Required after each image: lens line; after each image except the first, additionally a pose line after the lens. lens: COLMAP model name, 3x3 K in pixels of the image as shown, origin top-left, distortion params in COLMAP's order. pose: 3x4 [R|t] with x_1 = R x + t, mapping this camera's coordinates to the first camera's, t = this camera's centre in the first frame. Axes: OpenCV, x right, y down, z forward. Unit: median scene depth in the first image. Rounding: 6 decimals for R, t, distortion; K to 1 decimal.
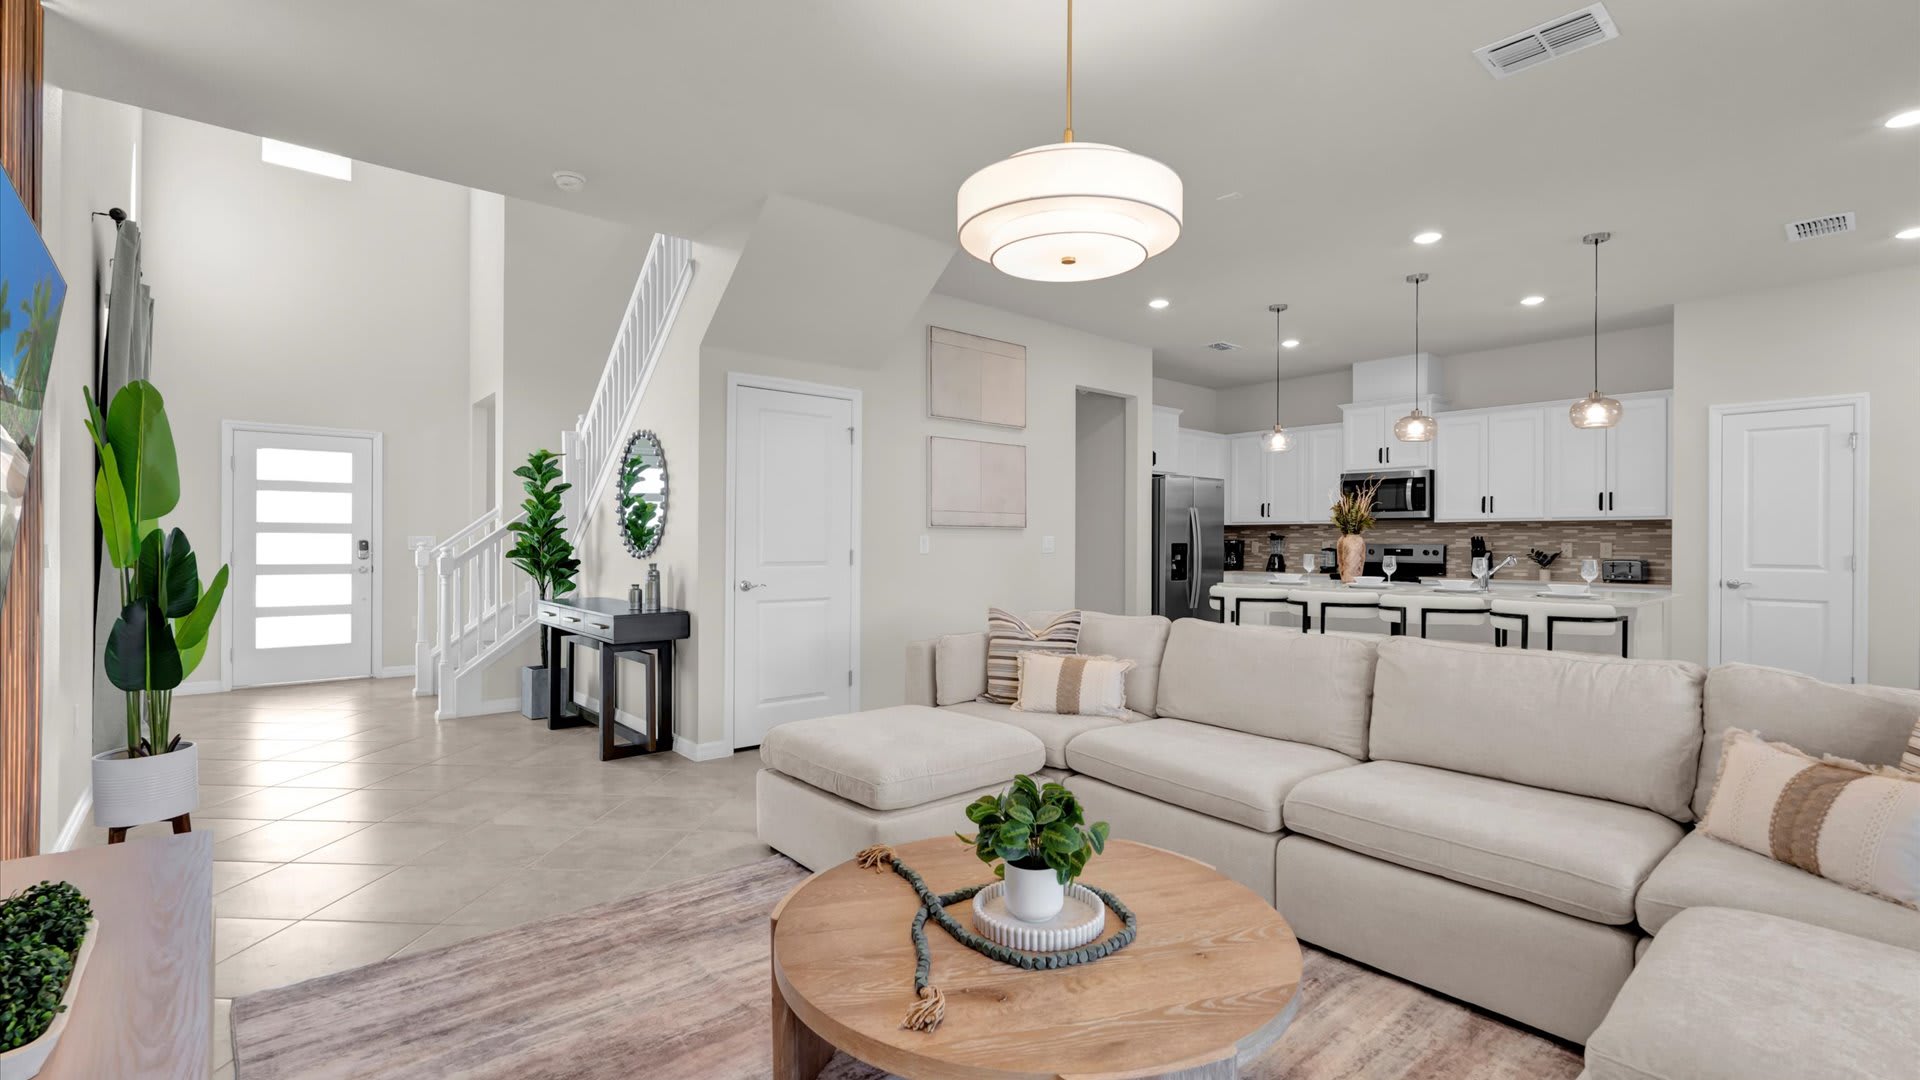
lens RADIAL K [[865.4, 0, 960.0], [0, 865.4, 540.0], [0, 0, 1]] dist [-0.002039, -0.000333]
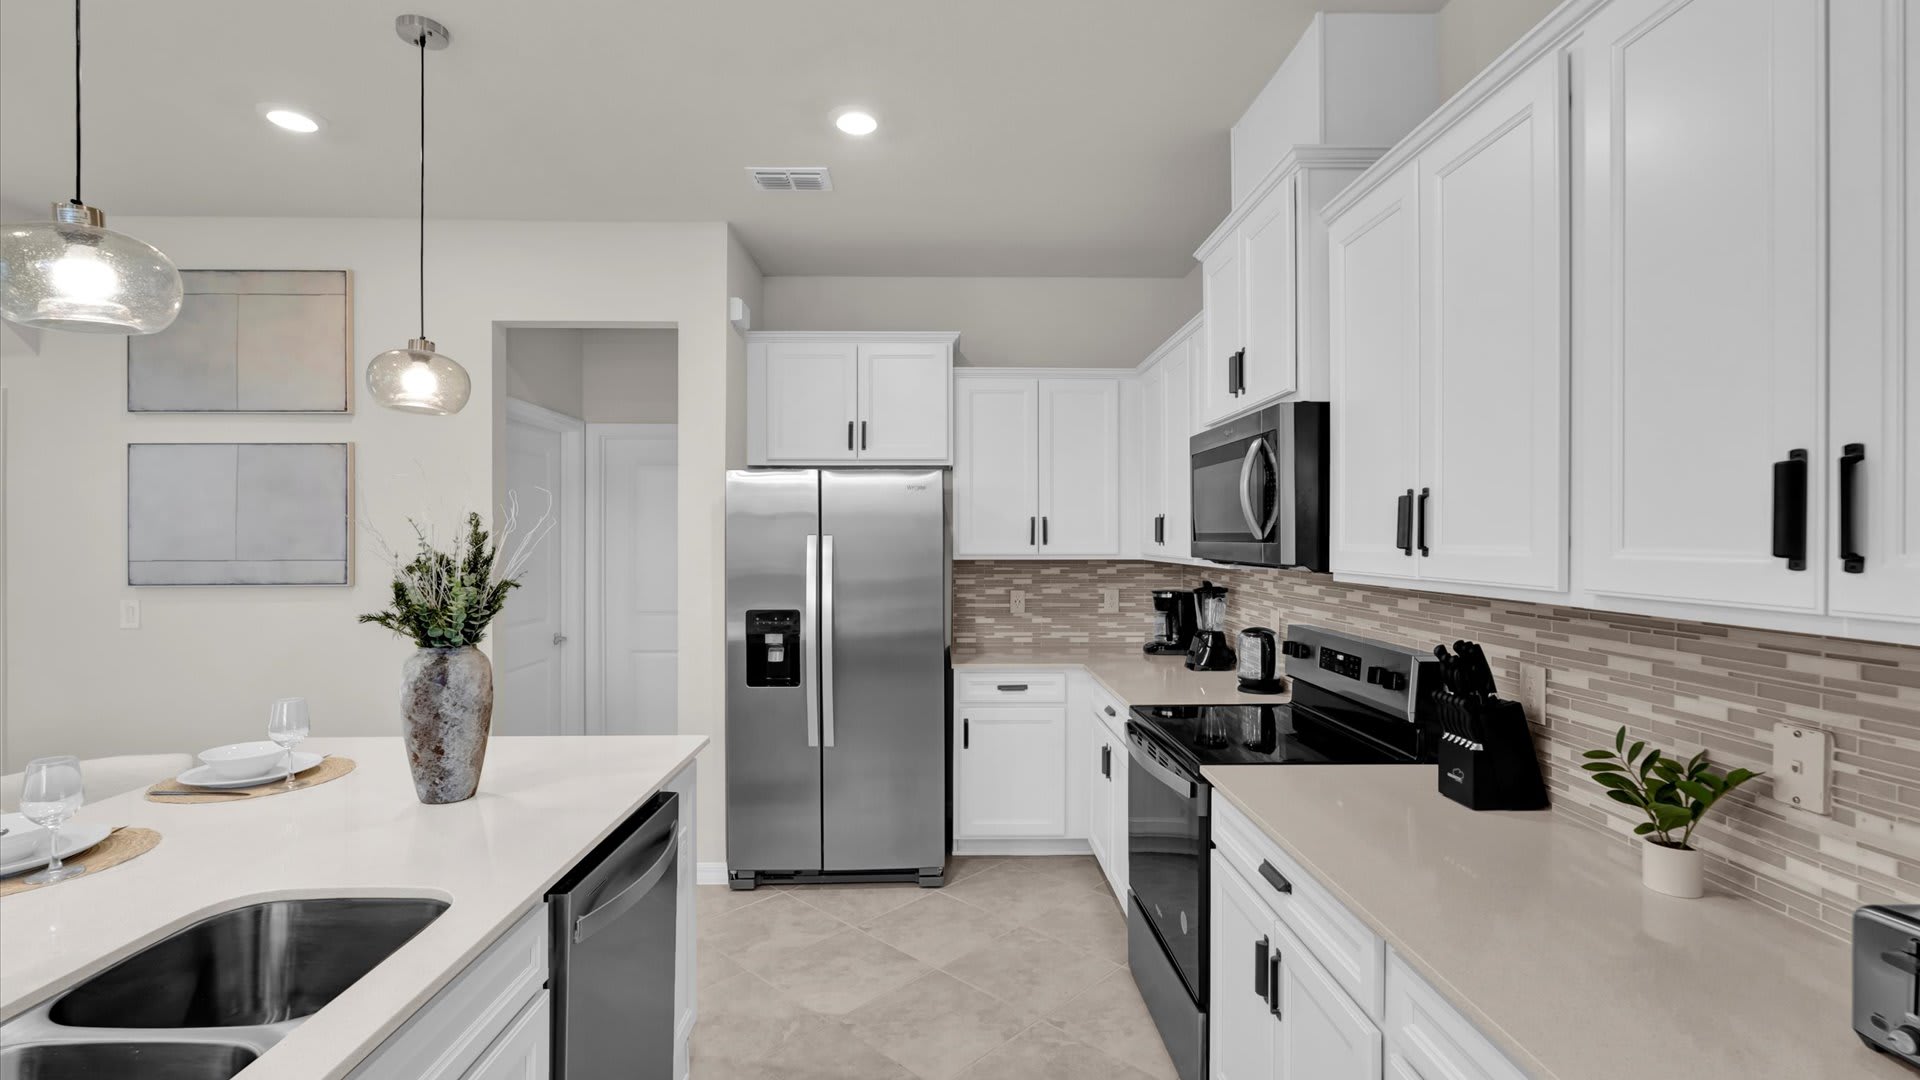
lens RADIAL K [[868.8, 0, 952.4], [0, 868.8, 537.5], [0, 0, 1]] dist [0.000676, 0.000265]
pose [[0.761407, -0.006106, -0.648245, 0.683253], [0.007306, 0.999973, -0.000838, -0.038111], [0.648233, -0.004098, 0.761431, 0.739848]]
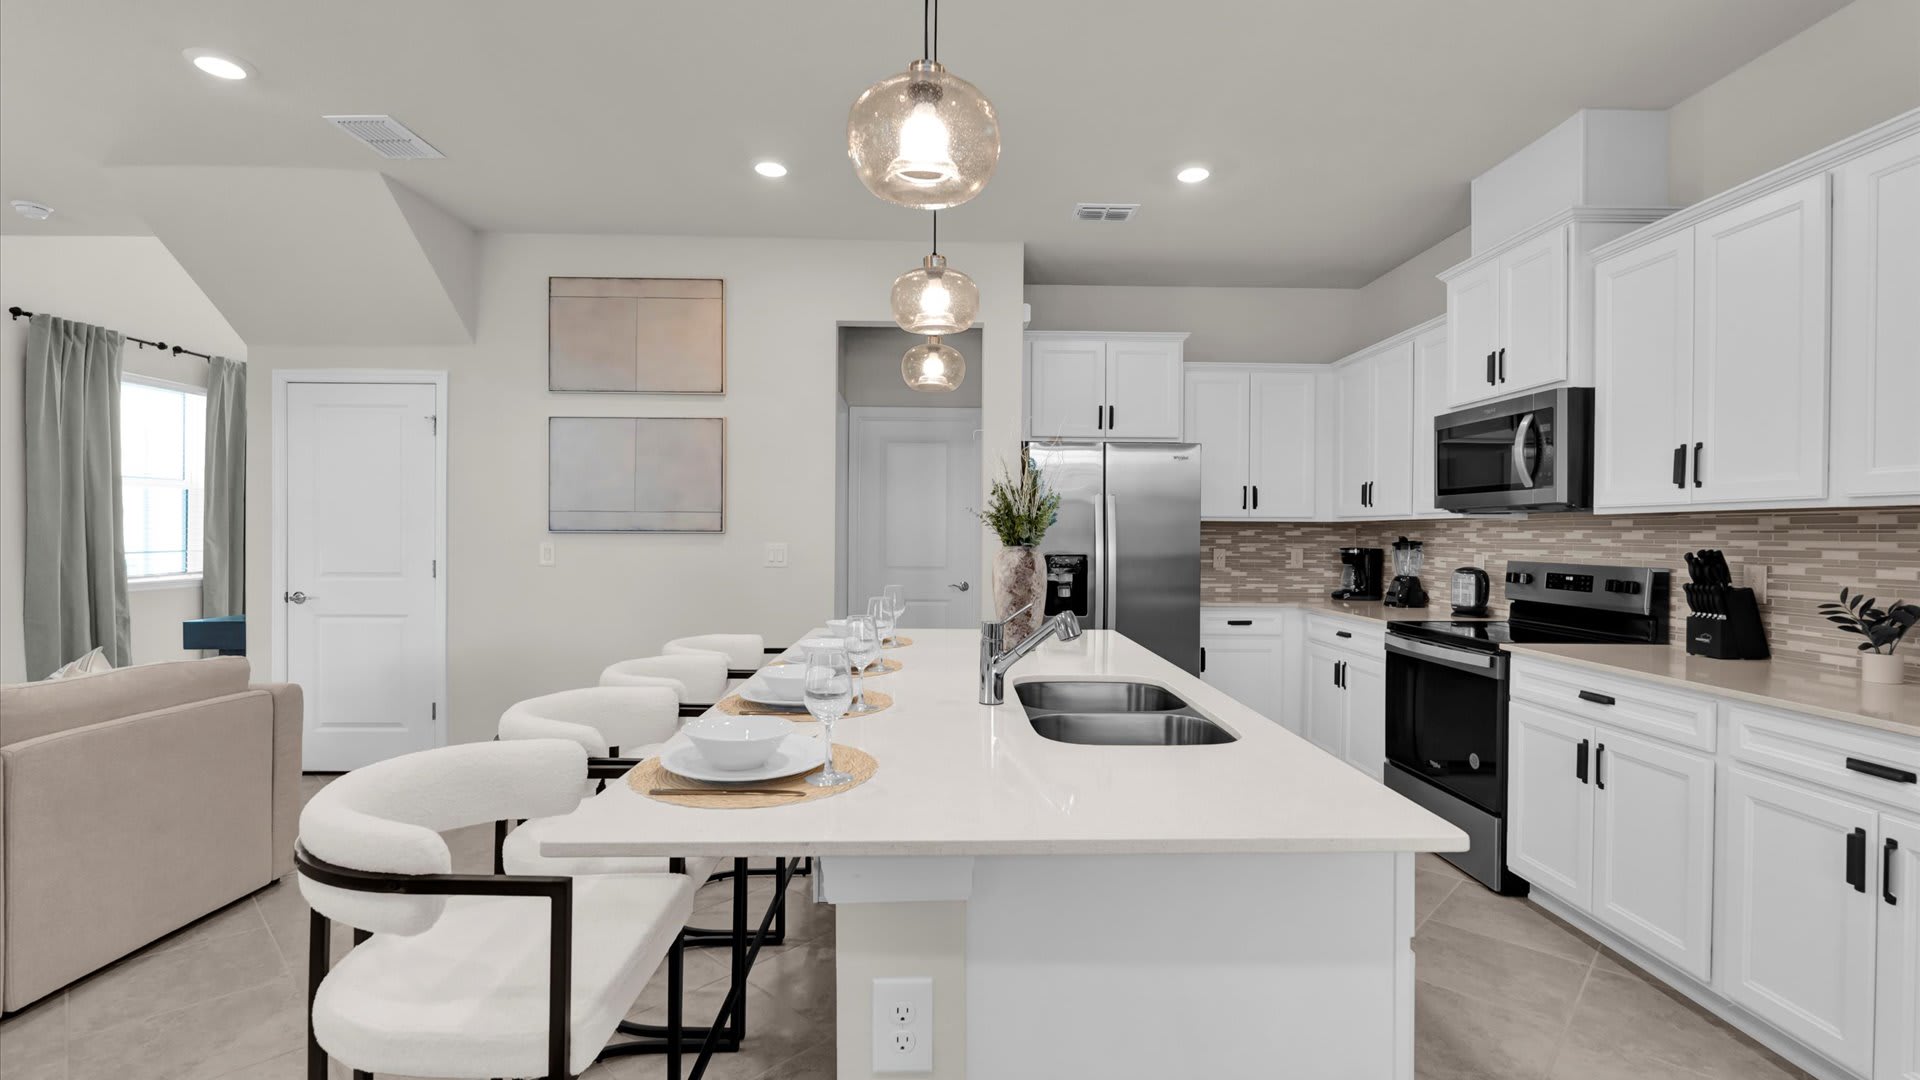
lens RADIAL K [[865.4, 0, 960.0], [0, 865.4, 540.0], [0, 0, 1]] dist [-0.002039, -0.000333]
pose [[0.764123, 0.004777, -0.645053, 0.621970], [-0.001346, 0.999982, 0.005811, -0.010797], [0.645069, -0.003572, 0.764116, 0.521706]]
